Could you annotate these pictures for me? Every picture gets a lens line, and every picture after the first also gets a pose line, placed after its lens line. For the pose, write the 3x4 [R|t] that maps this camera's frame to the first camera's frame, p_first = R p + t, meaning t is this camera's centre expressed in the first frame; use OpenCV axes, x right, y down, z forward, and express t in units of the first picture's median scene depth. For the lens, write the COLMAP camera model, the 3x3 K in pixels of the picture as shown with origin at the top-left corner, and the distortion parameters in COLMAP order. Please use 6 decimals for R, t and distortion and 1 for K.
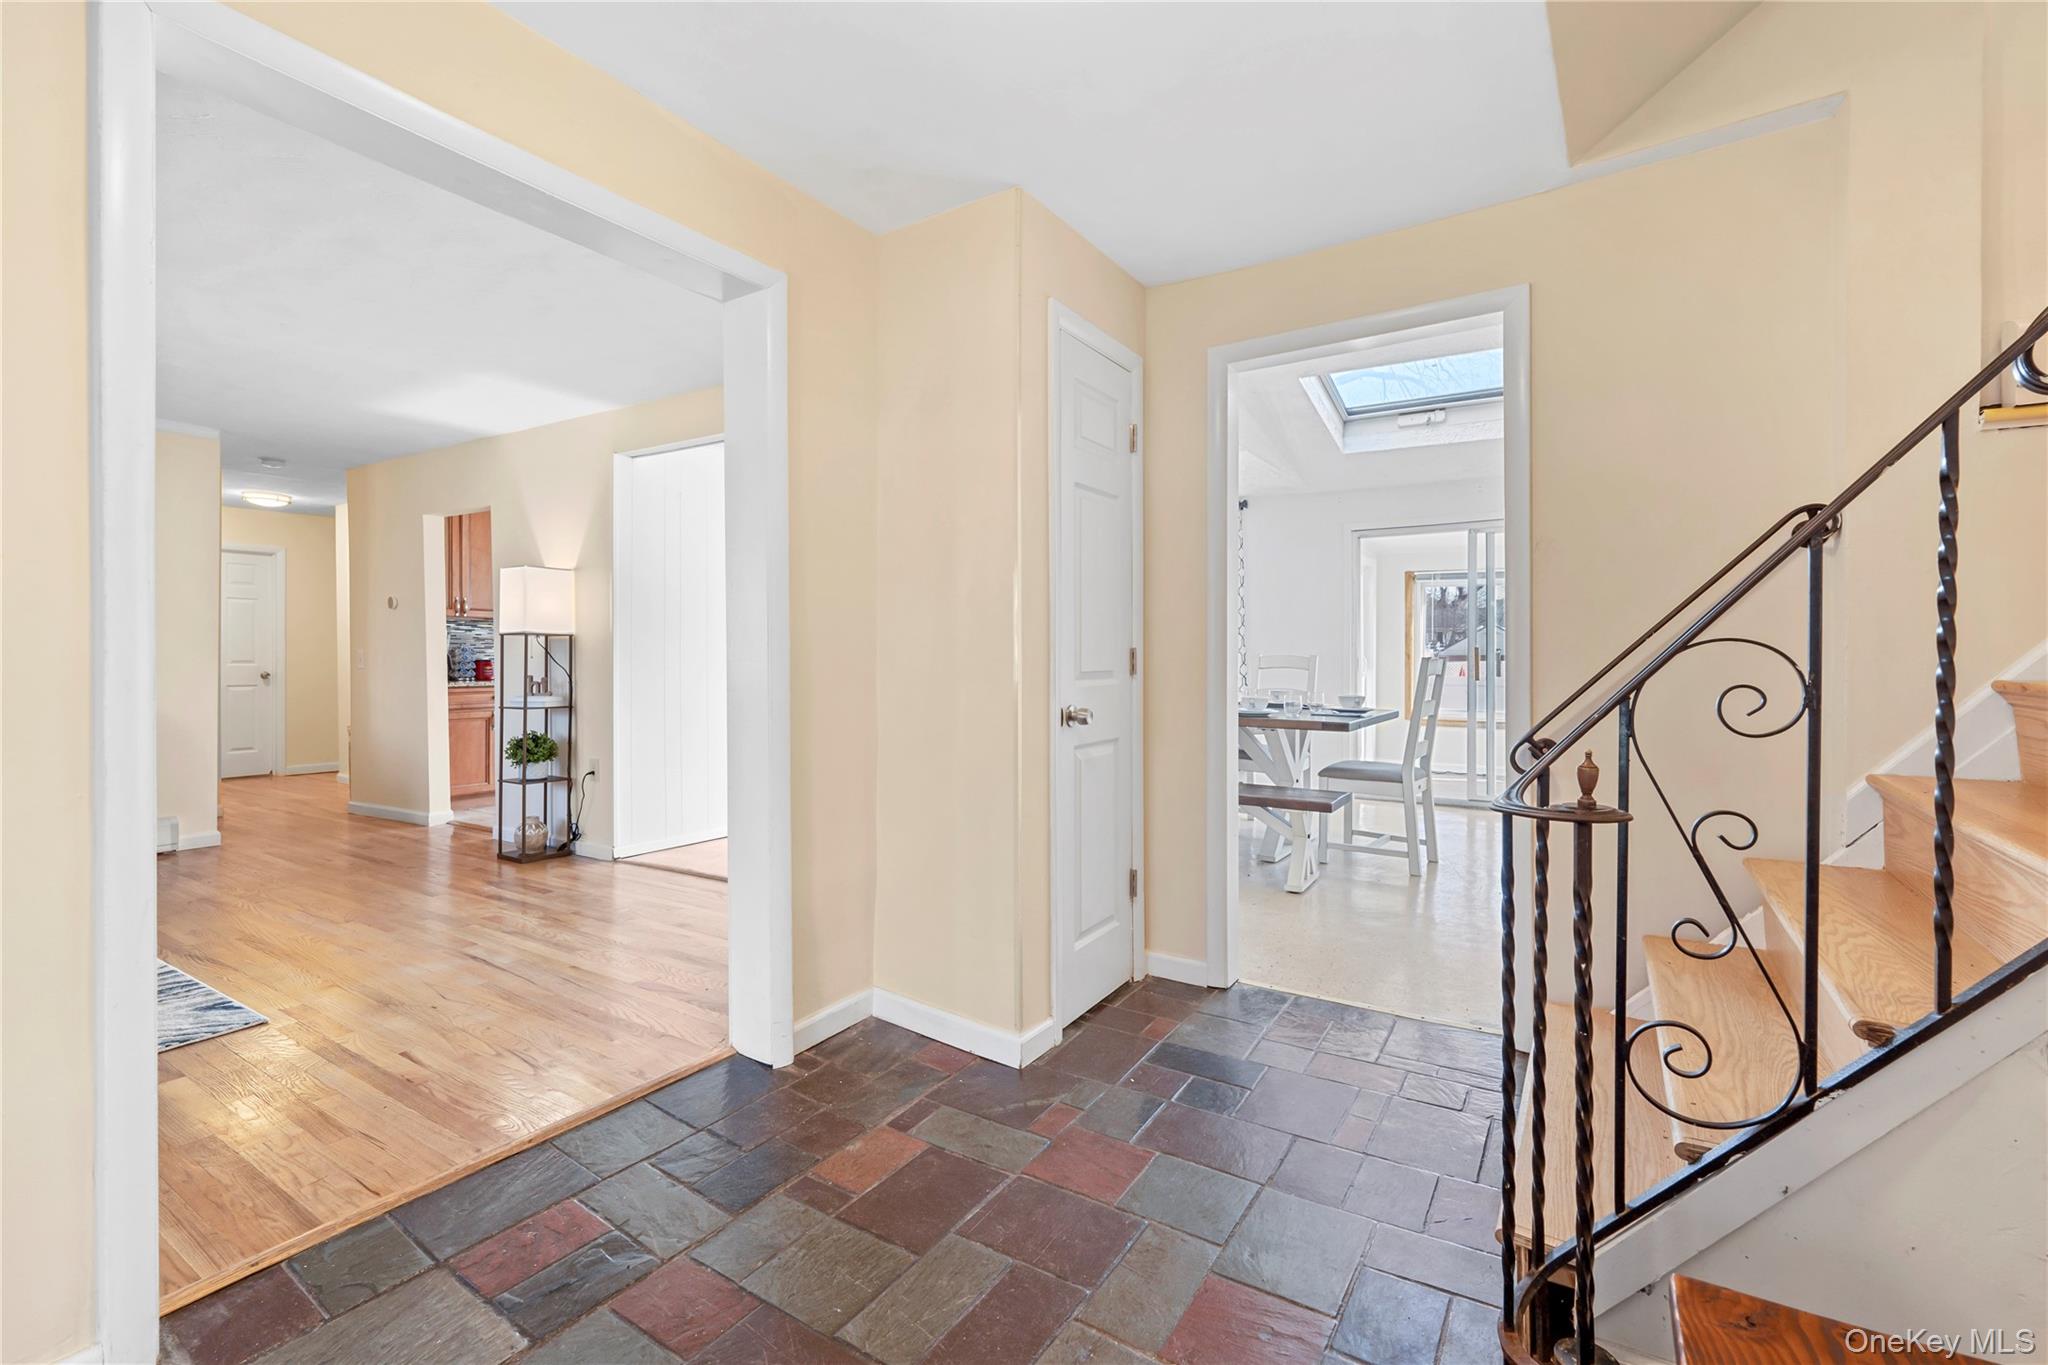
lens RADIAL K [[882.0, 0, 1025.3], [0, 882.0, 664.7], [0, 0, 1]] dist [-0.000311, -0.000075]
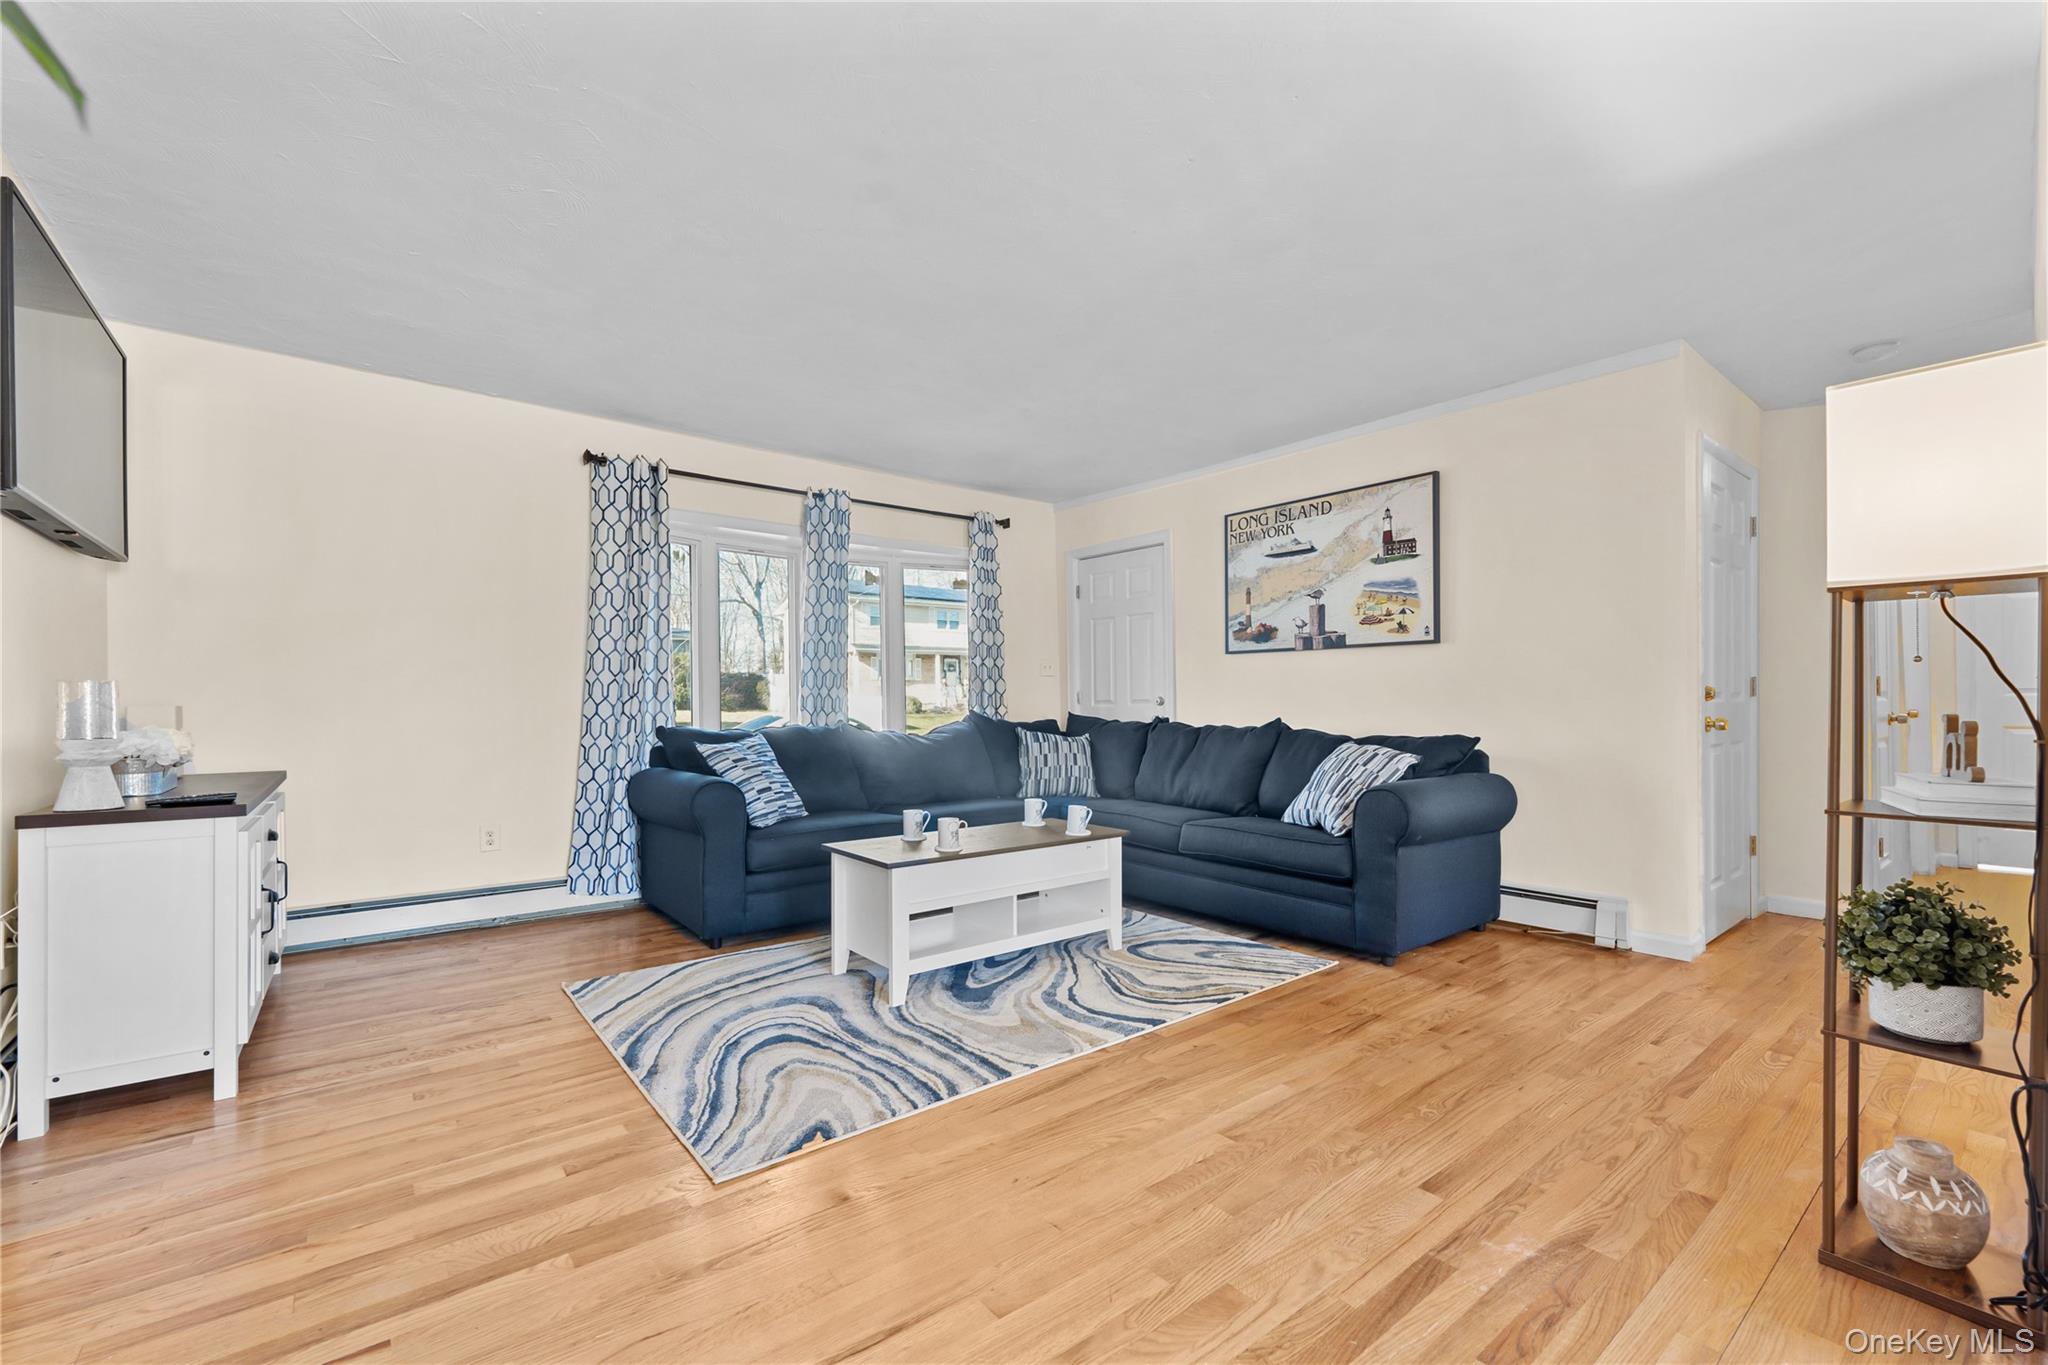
lens RADIAL K [[836.5, 0, 1022.1], [0, 836.5, 695.5], [0, 0, 1]] dist [0.001620, -0.000340]
pose [[-0.326849, -0.002945, -0.945072, -0.151175], [0.009689, 0.999932, -0.006467, 0.002985], [0.945027, -0.011270, -0.326798, 0.784904]]
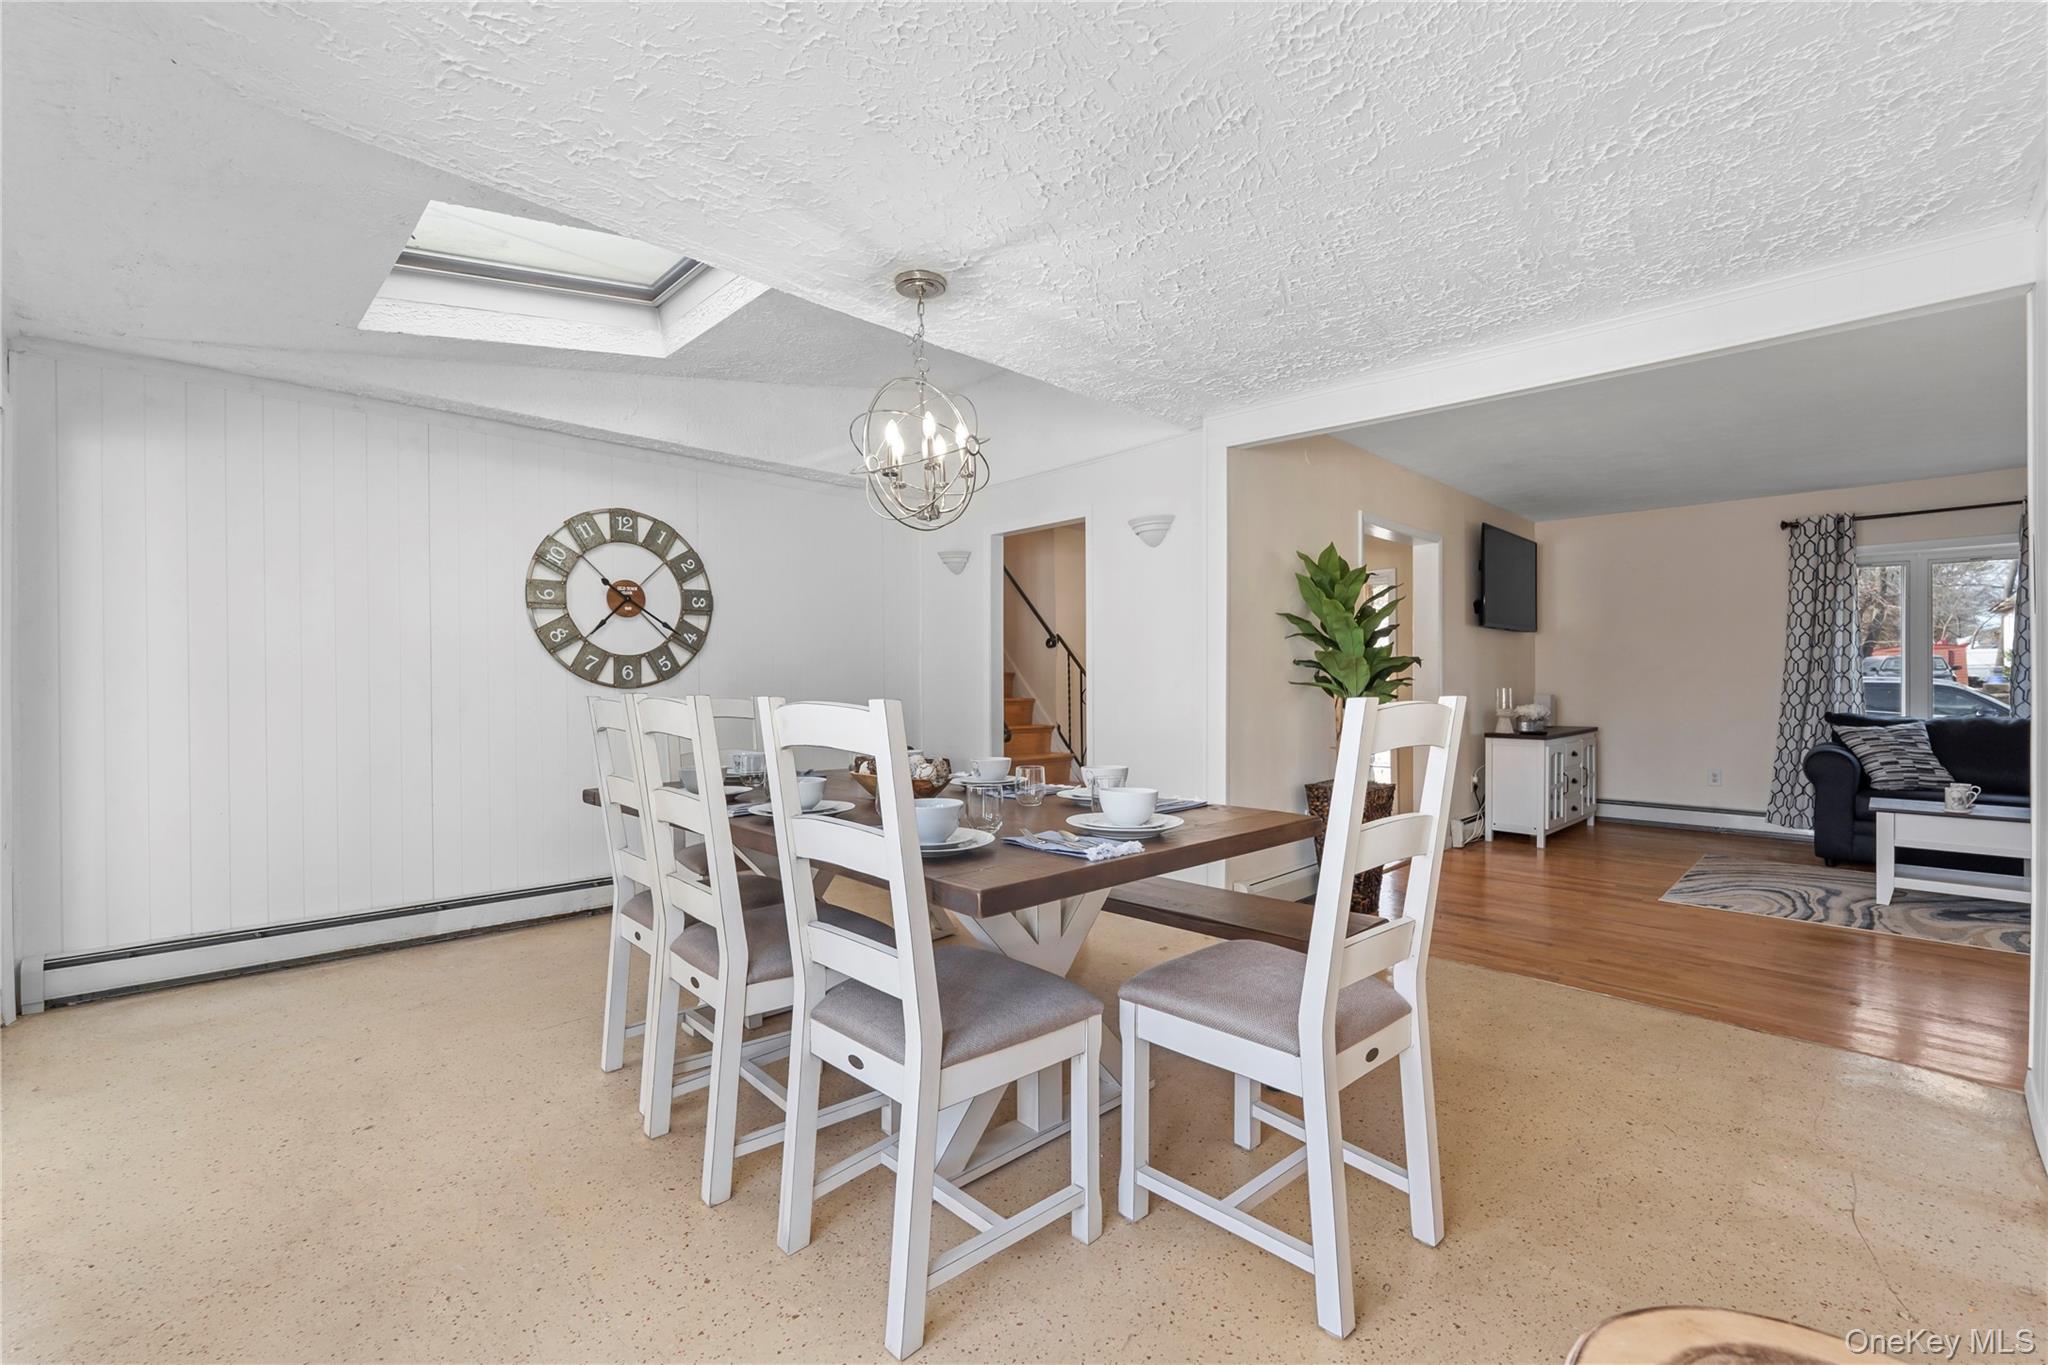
lens RADIAL K [[826.4, 0, 1072.5], [0, 826.4, 696.1], [0, 0, 1]] dist [-0.001118, -0.000032]
pose [[-0.977467, 0.003267, 0.211063, -0.038846], [0.005222, 0.999948, 0.008706, -0.013456], [-0.211024, 0.009612, -0.977434, 1.517636]]
